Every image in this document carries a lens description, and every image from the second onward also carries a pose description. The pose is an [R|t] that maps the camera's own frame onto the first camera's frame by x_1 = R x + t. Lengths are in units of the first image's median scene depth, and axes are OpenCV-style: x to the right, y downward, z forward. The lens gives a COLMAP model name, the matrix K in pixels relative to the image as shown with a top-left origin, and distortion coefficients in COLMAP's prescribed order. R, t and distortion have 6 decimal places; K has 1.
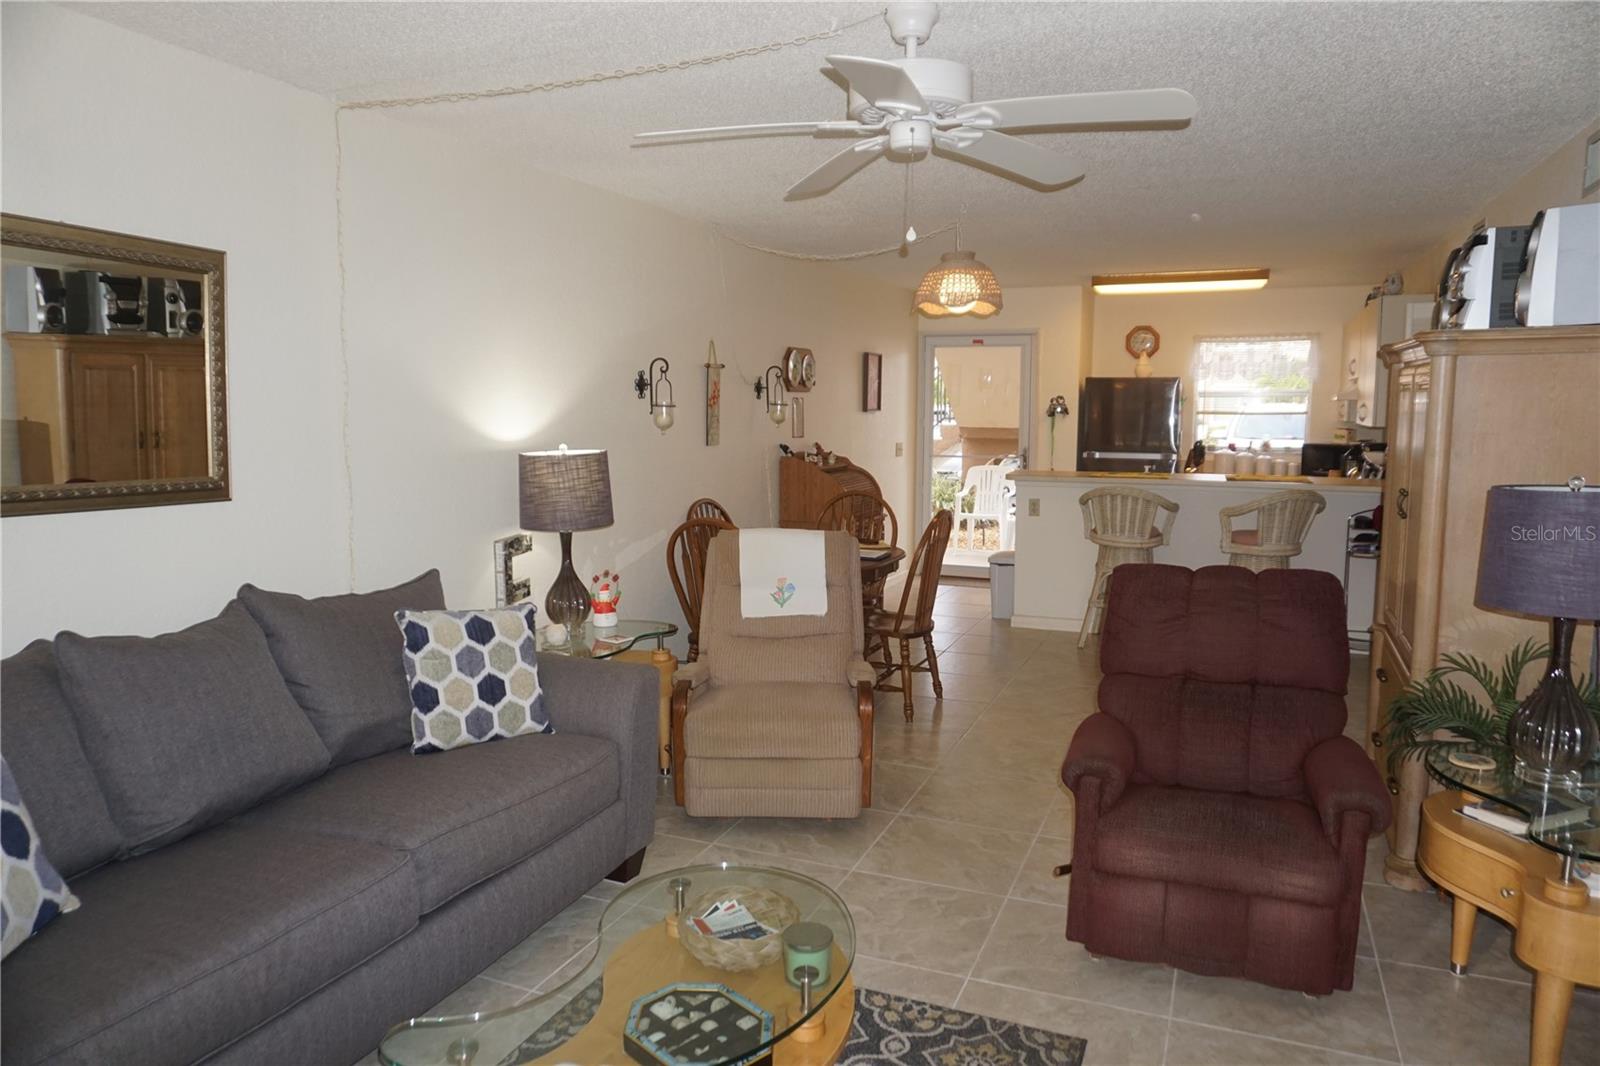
lens RADIAL K [[1065.6, 0, 788.5], [0, 1065.6, 522.1], [0, 0, 1]] dist [-0.033562, 0.021581]
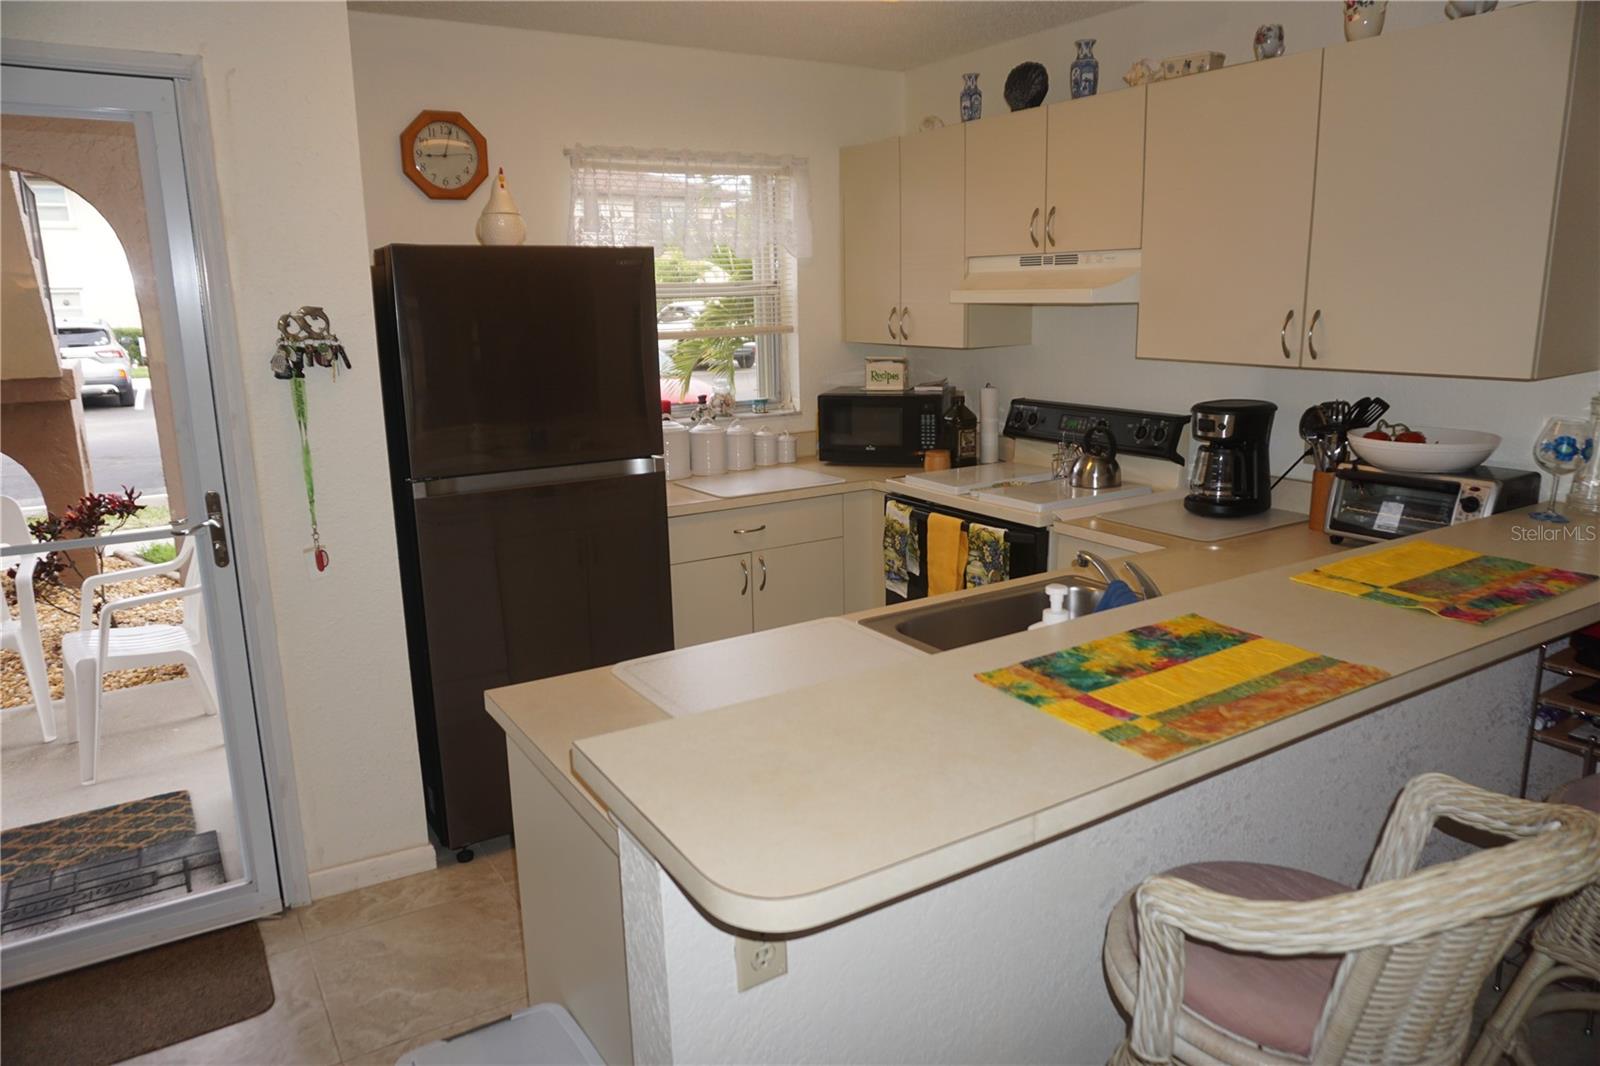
lens RADIAL K [[1065.6, 0, 806.1], [0, 1065.6, 526.5], [0, 0, 1]] dist [-0.033562, 0.021581]
pose [[0.568191, -0.186121, 0.801572, 0.118605], [0.109968, 0.982523, 0.150186, -0.121320], [-0.815516, 0.002813, 0.578728, 0.994107]]
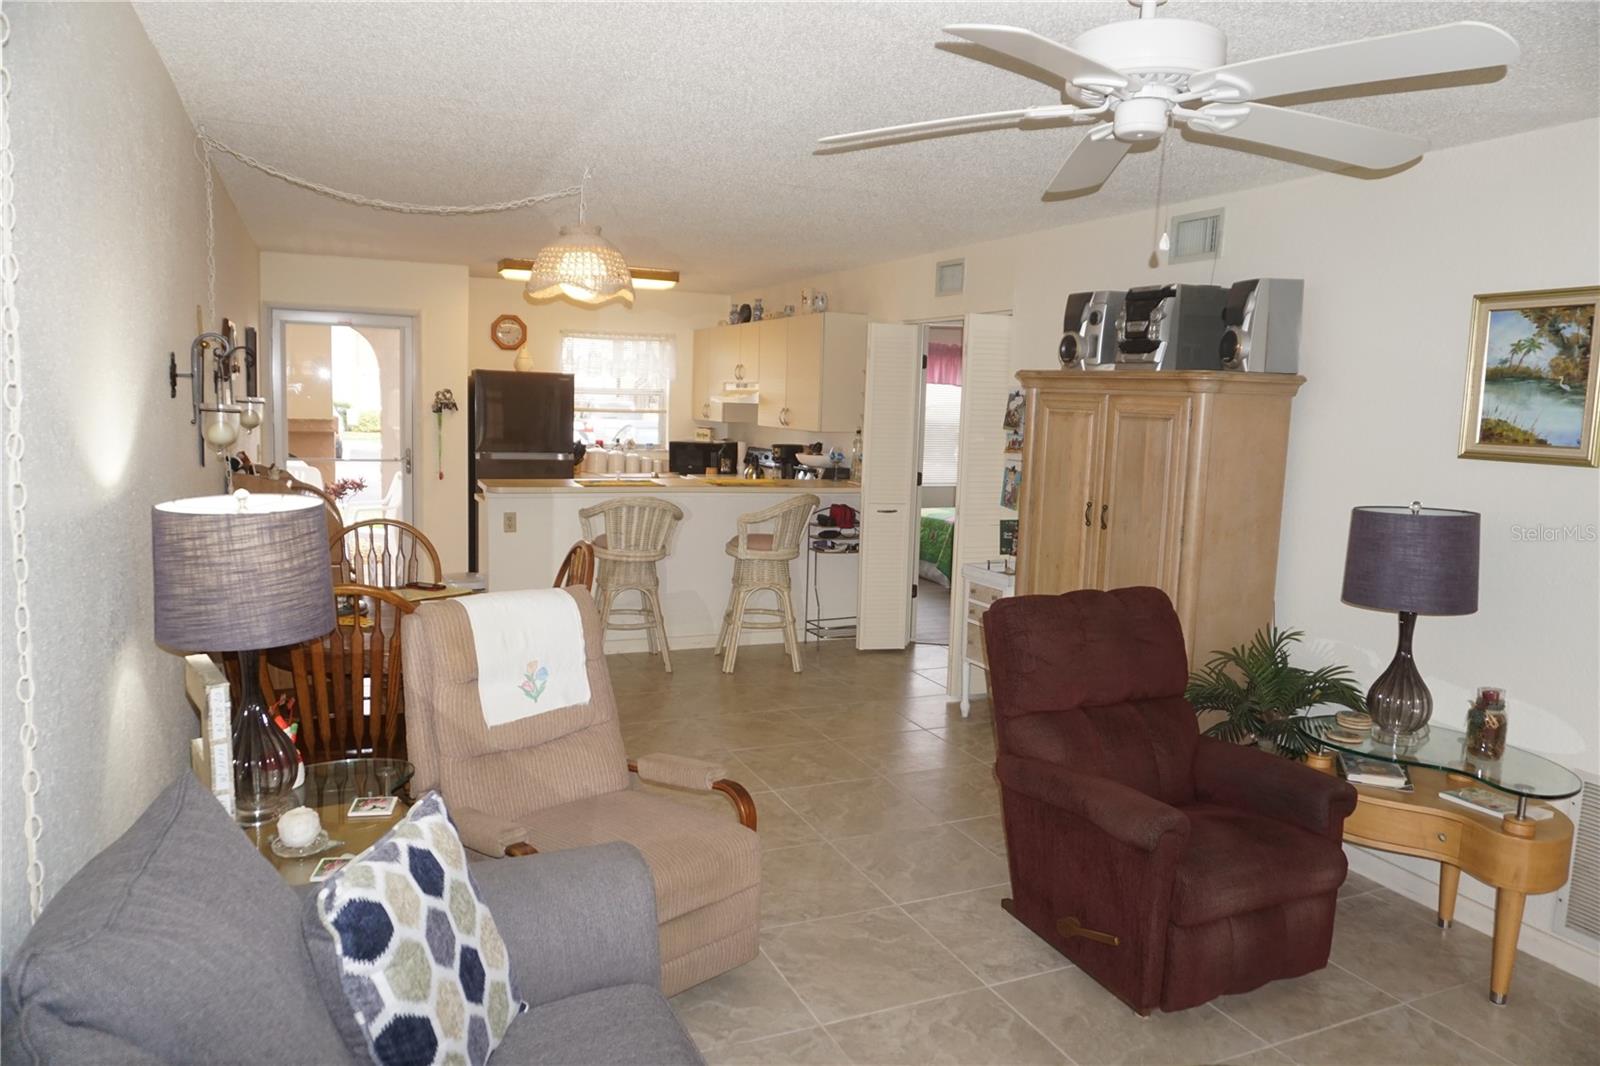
lens RADIAL K [[1065.6, 0, 804.1], [0, 1065.6, 535.0], [0, 0, 1]] dist [-0.033562, 0.021581]
pose [[0.679801, -0.070685, 0.729982, -0.267752], [0.048960, 0.997498, 0.050994, -0.040233], [-0.731760, 0.001074, 0.681561, 0.258387]]
